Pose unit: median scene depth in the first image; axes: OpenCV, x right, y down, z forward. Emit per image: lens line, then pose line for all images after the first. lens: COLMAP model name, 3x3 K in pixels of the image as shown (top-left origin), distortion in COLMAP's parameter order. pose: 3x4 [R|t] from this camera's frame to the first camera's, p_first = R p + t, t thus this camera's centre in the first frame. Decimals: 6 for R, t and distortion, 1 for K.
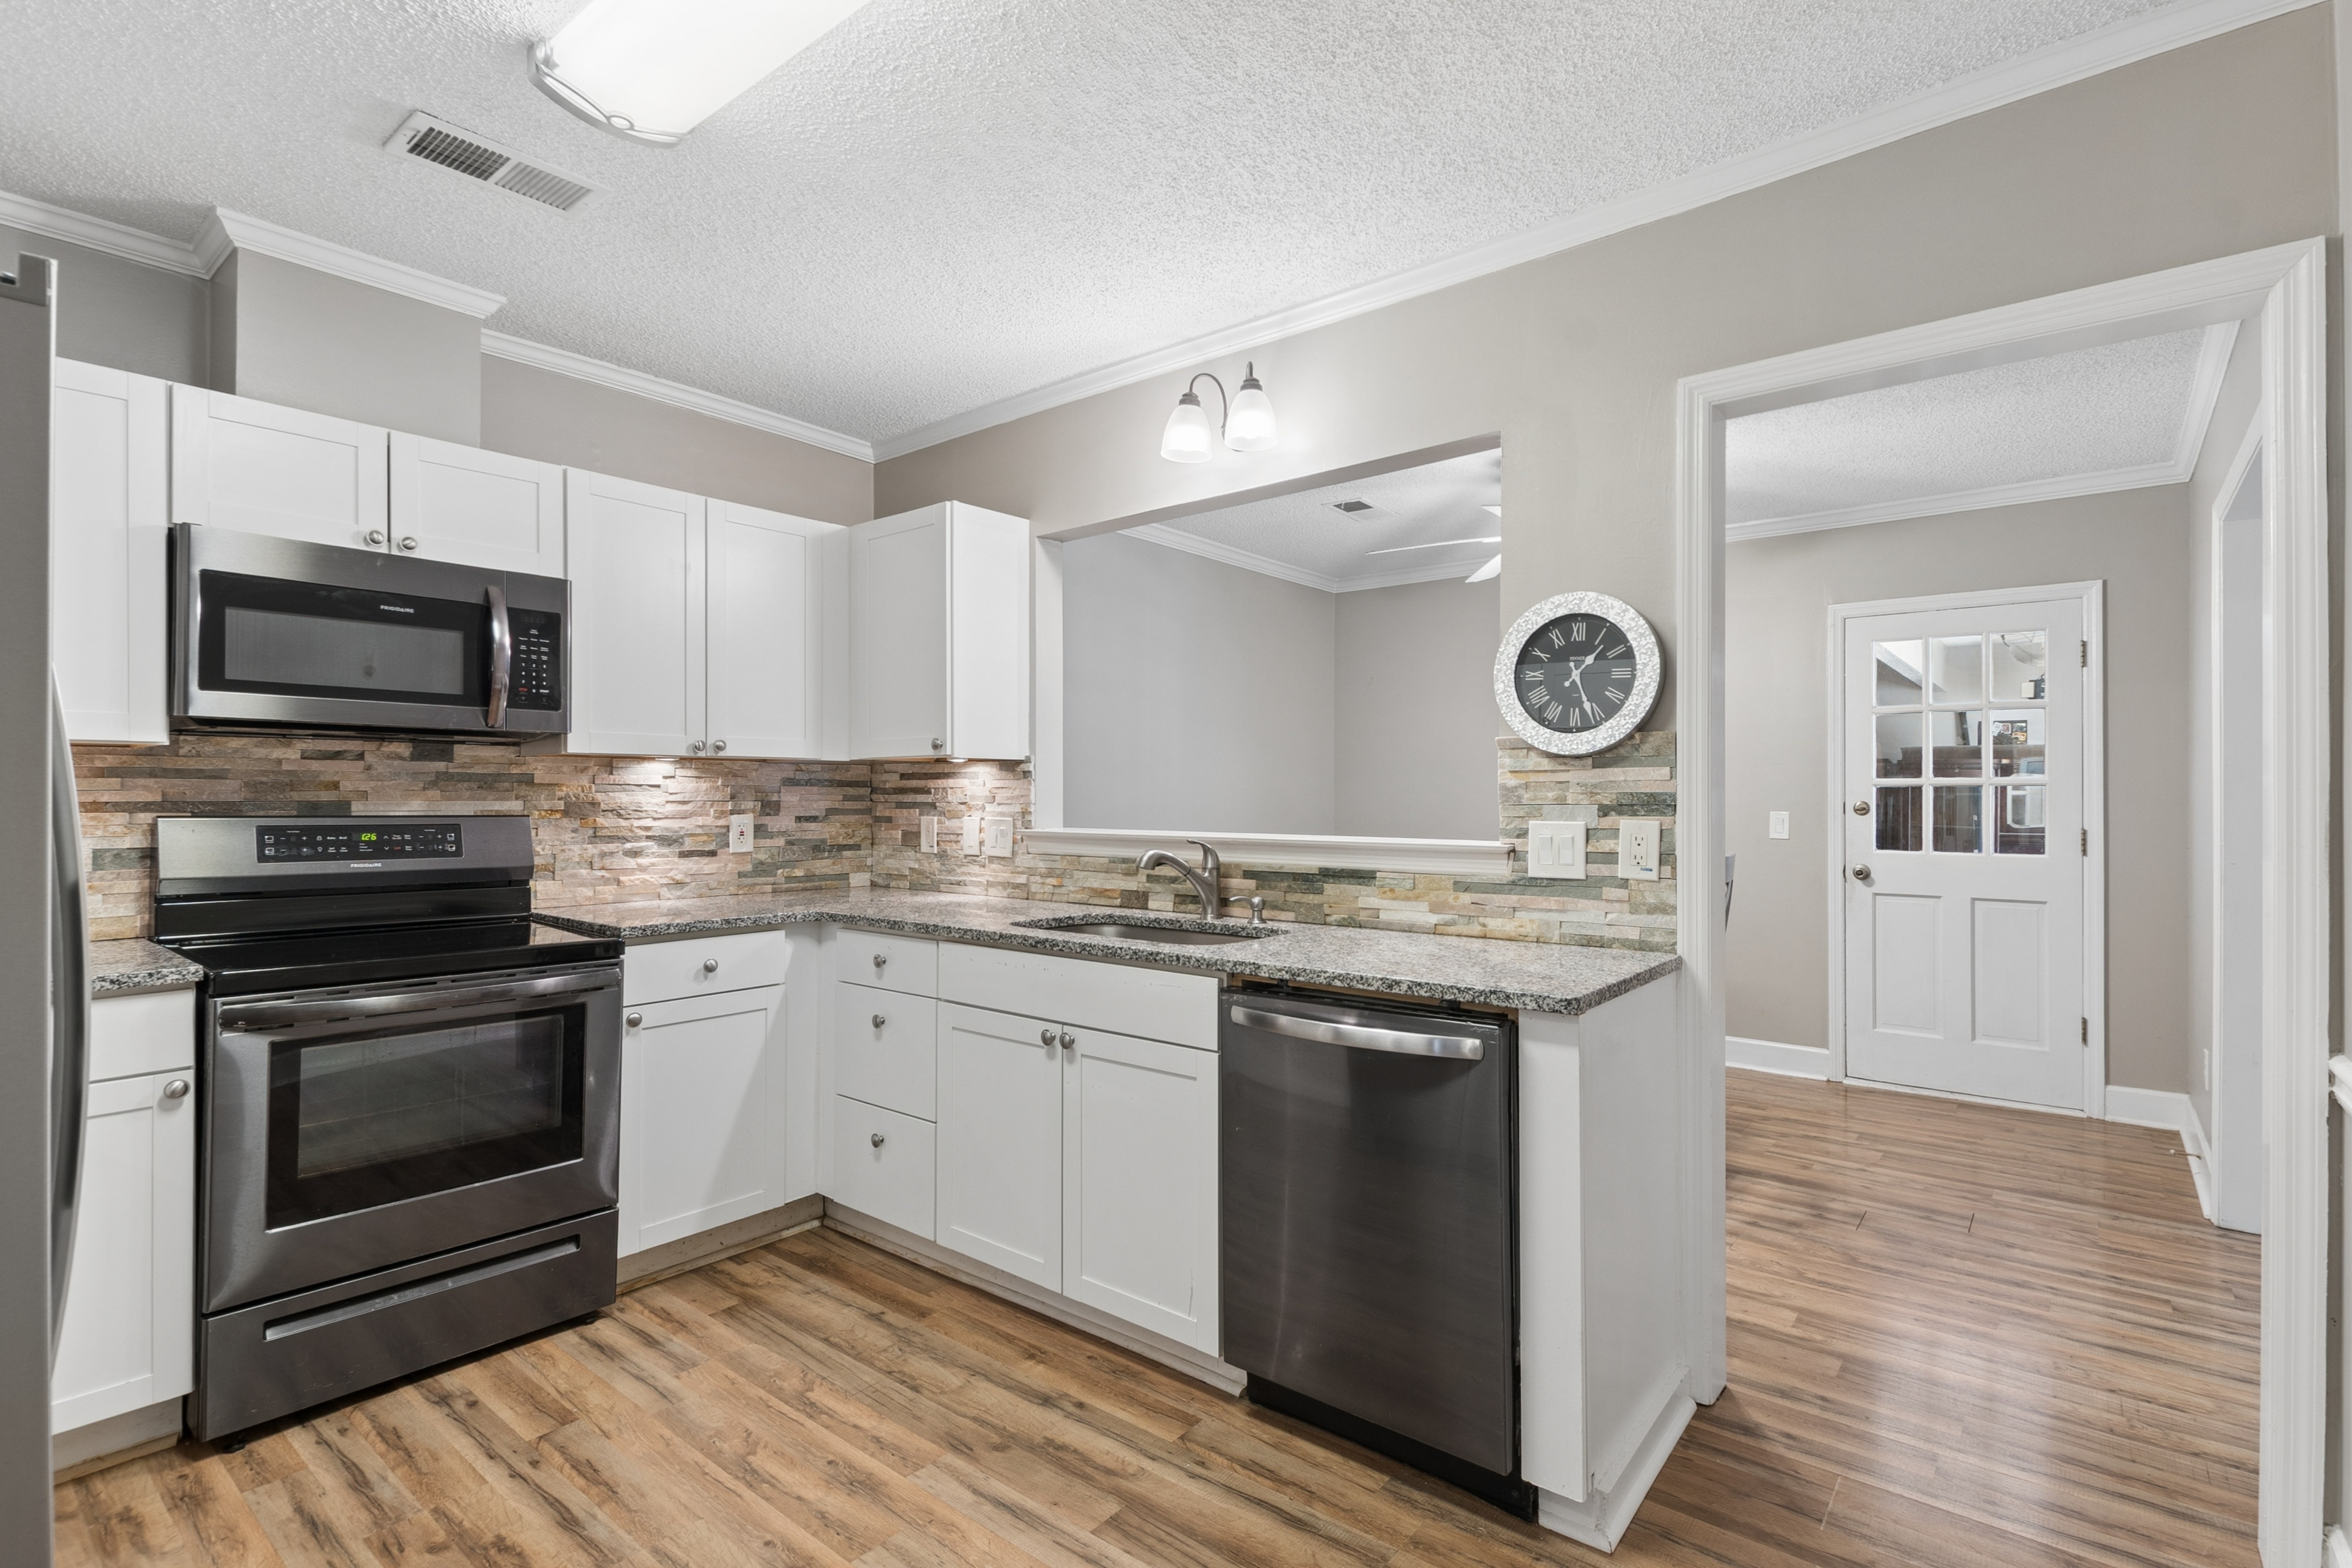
lens RADIAL K [[1110.7, 0, 1192.7], [0, 1110.7, 791.0], [0, 0, 1]] dist [0.004658, -0.000554]
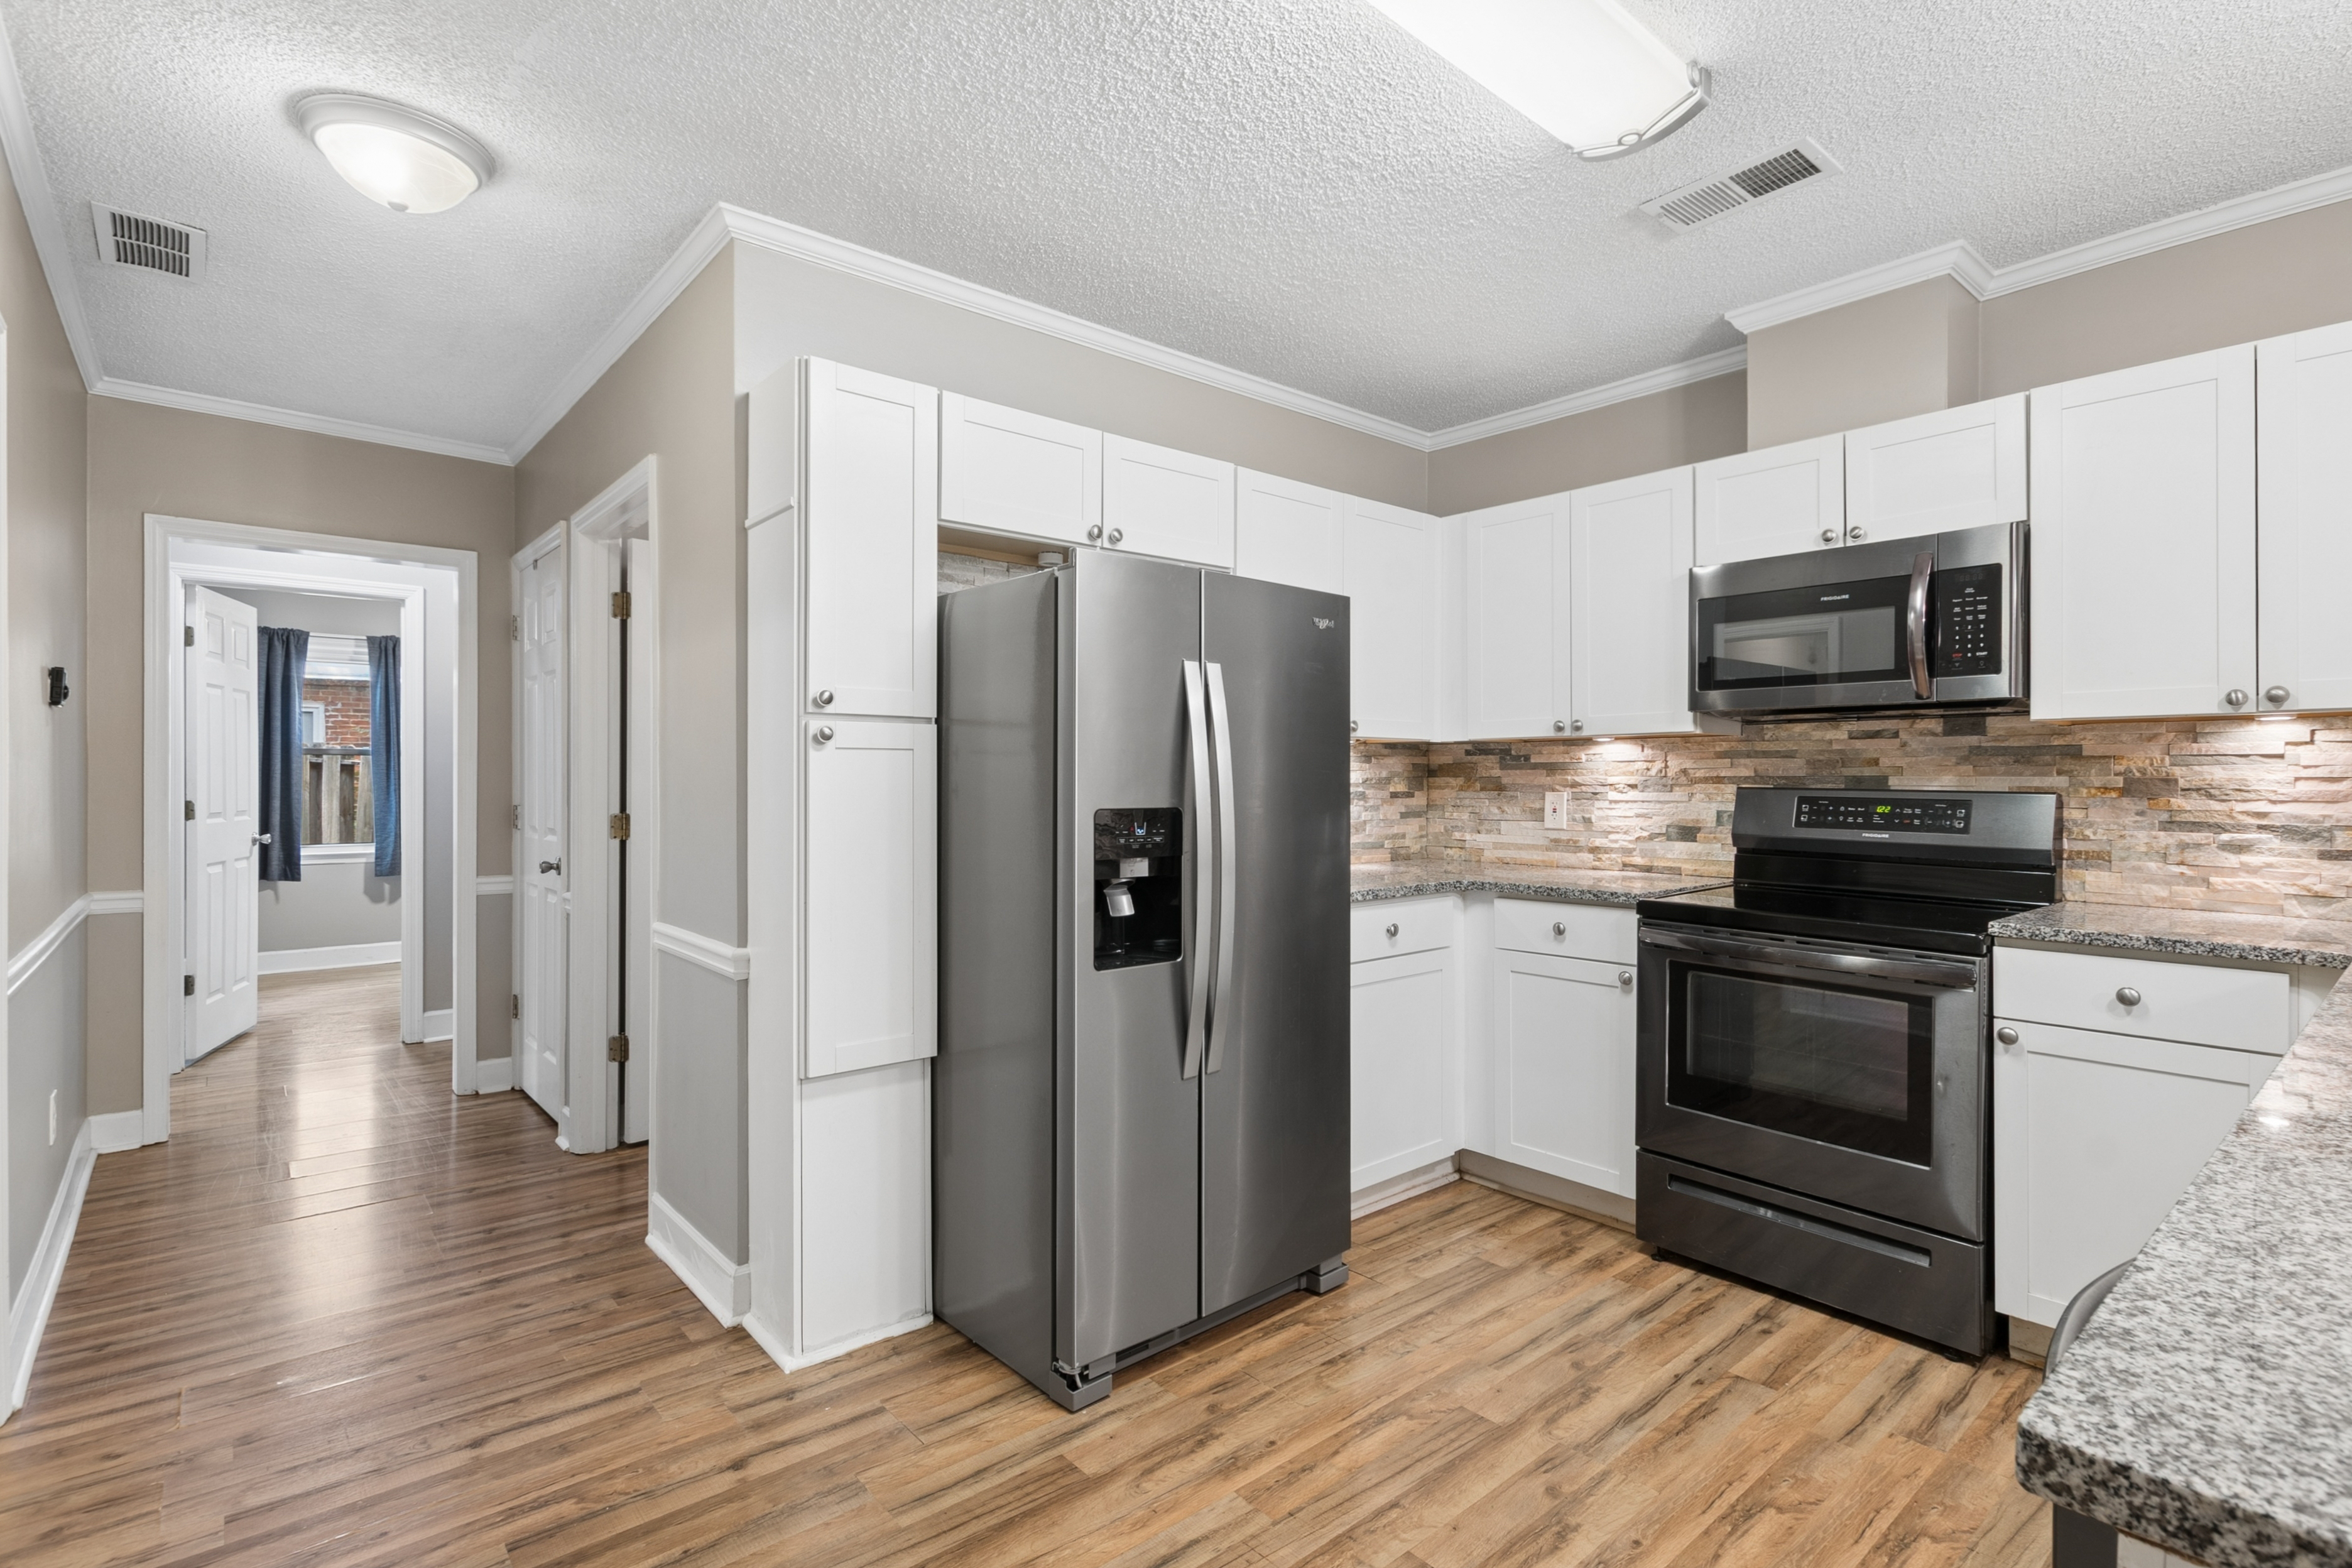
lens RADIAL K [[1110.7, 0, 1195.1], [0, 1110.7, 778.2], [0, 0, 1]] dist [0.004658, -0.000554]
pose [[-0.187699, -0.001586, -0.982225, 0.425044], [0.001449, 0.999997, -0.001892, 0.011992], [0.982226, -0.001778, -0.187696, 0.540909]]
